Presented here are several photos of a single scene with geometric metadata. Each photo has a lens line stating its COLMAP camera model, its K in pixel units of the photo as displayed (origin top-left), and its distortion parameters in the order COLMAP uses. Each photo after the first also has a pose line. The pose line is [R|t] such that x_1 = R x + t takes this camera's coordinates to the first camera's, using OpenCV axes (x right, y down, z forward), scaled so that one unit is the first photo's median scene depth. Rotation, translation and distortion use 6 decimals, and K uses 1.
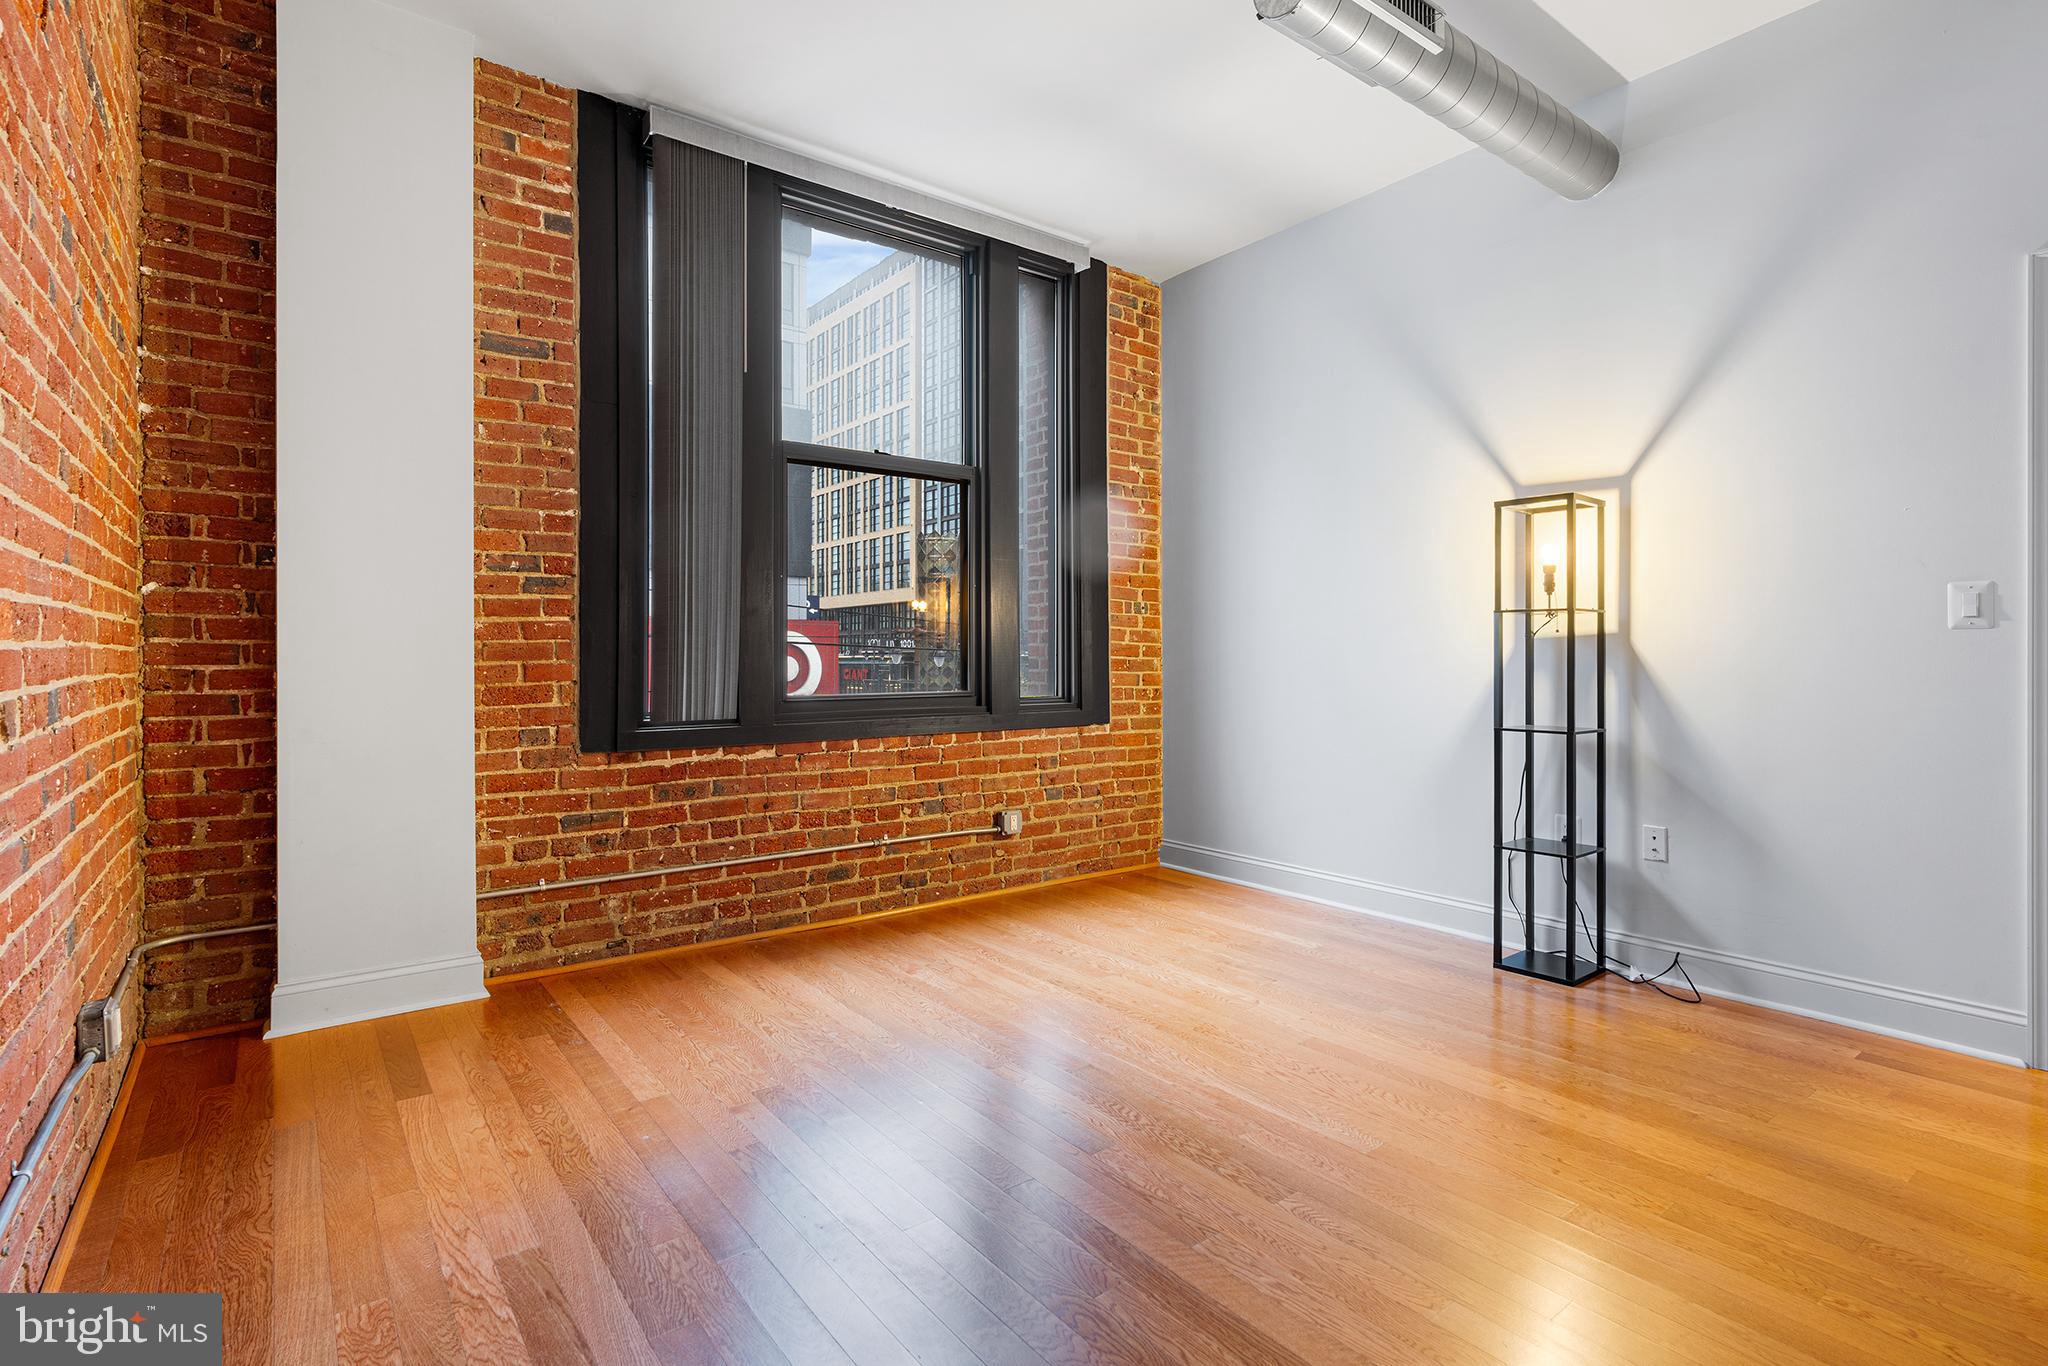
lens RADIAL K [[990.1, 0, 1024.5], [0, 990.1, 661.0], [0, 0, 1]] dist [0.002777, 0.001225]
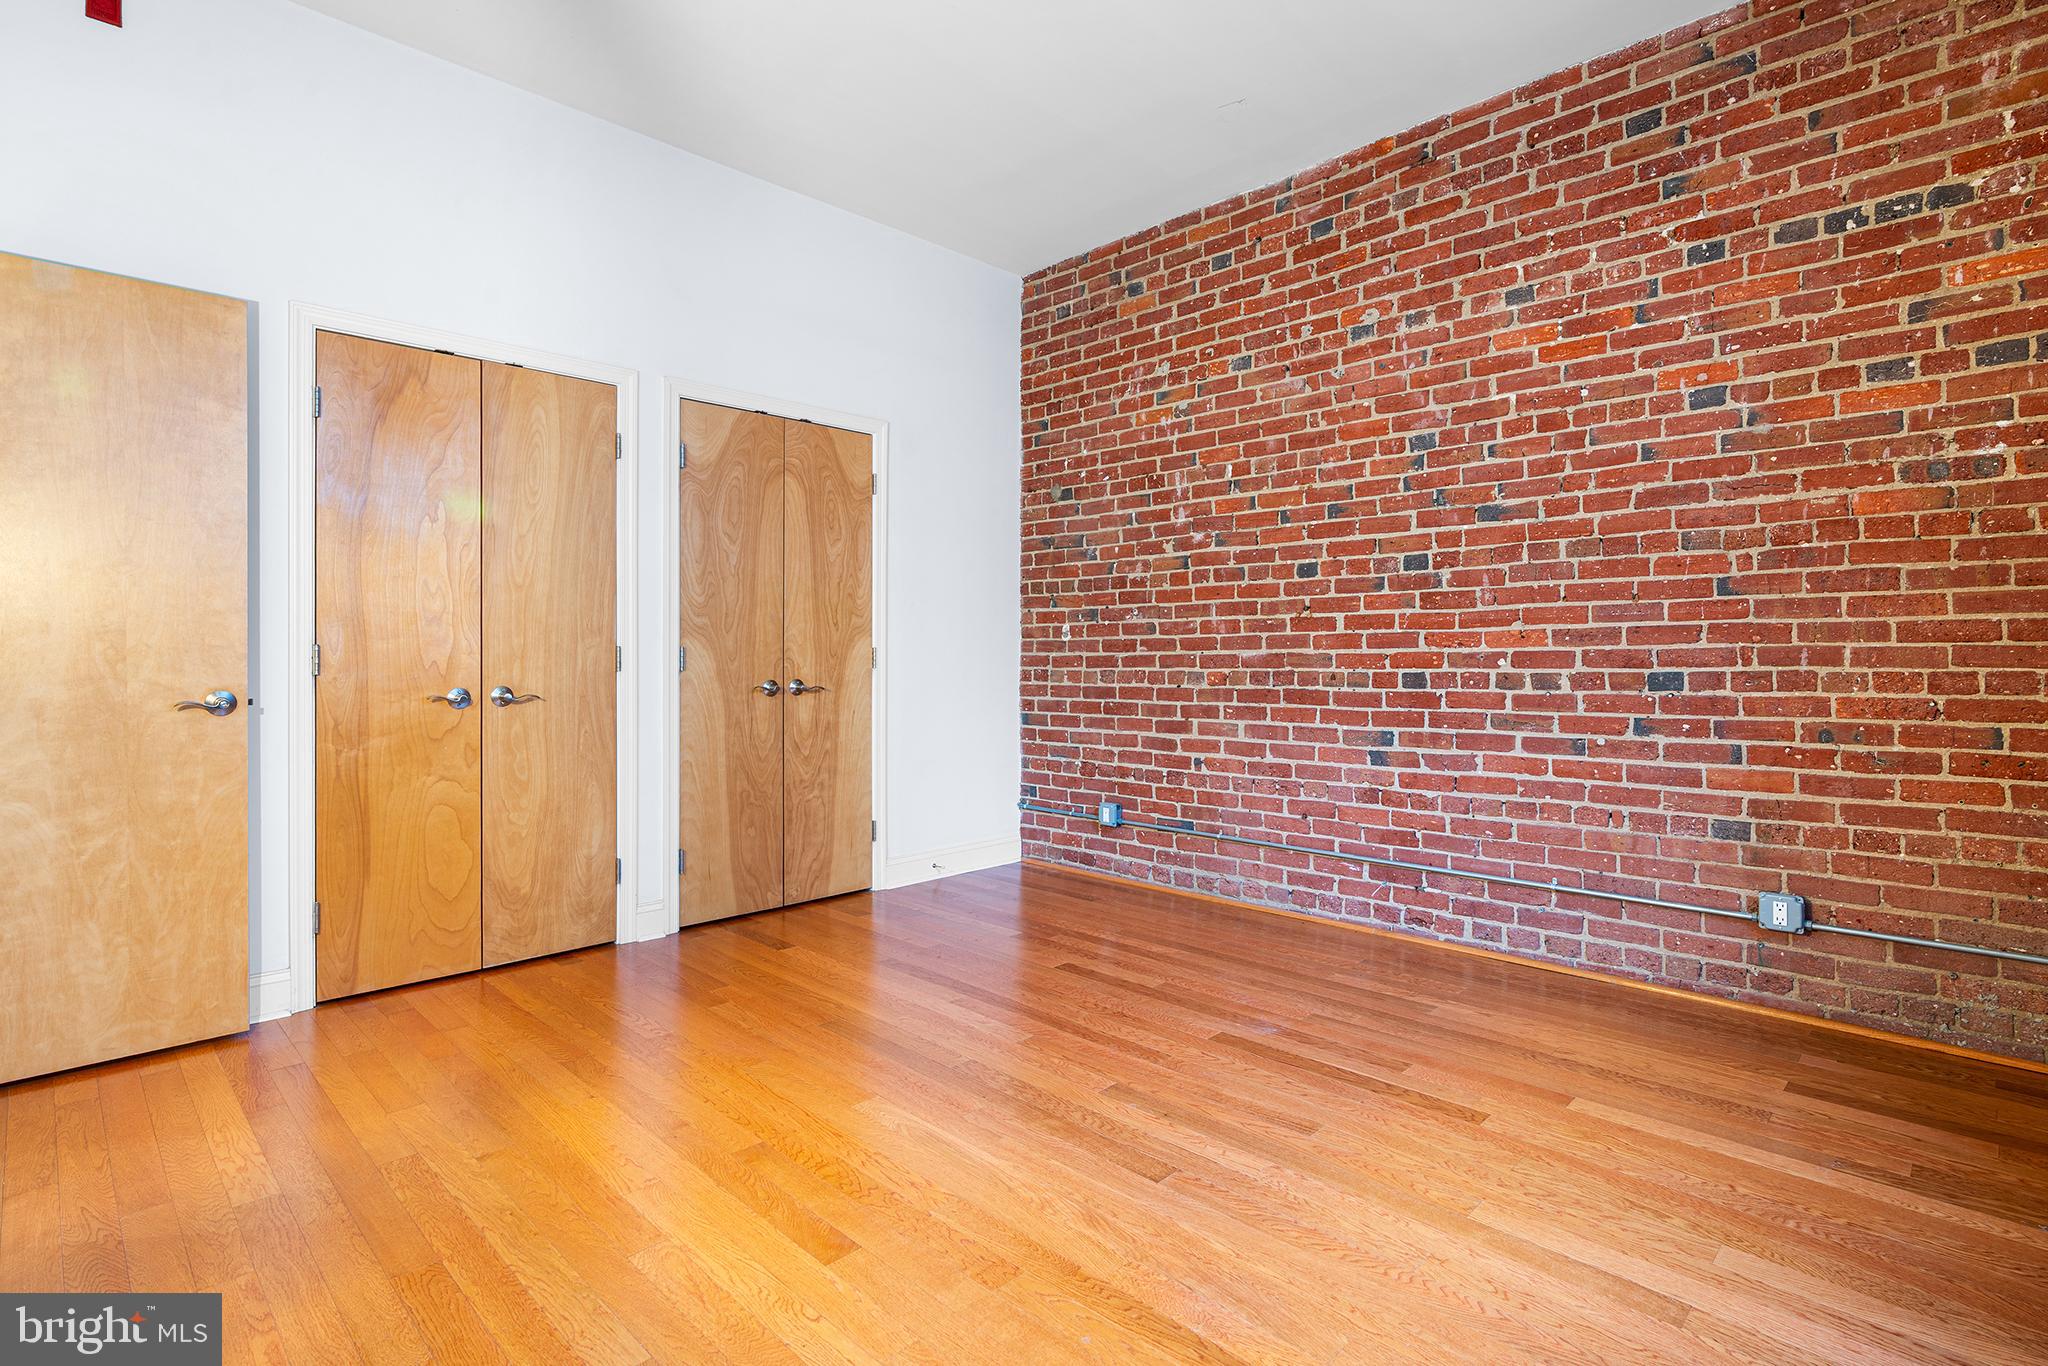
lens RADIAL K [[990.1, 0, 1024.5], [0, 990.1, 661.0], [0, 0, 1]] dist [0.002777, 0.001225]
pose [[-0.991007, 0.000749, -0.133807, 0.289256], [0.000020, 0.999985, 0.005447, -0.000896], [0.133810, 0.005395, -0.990992, 1.876368]]
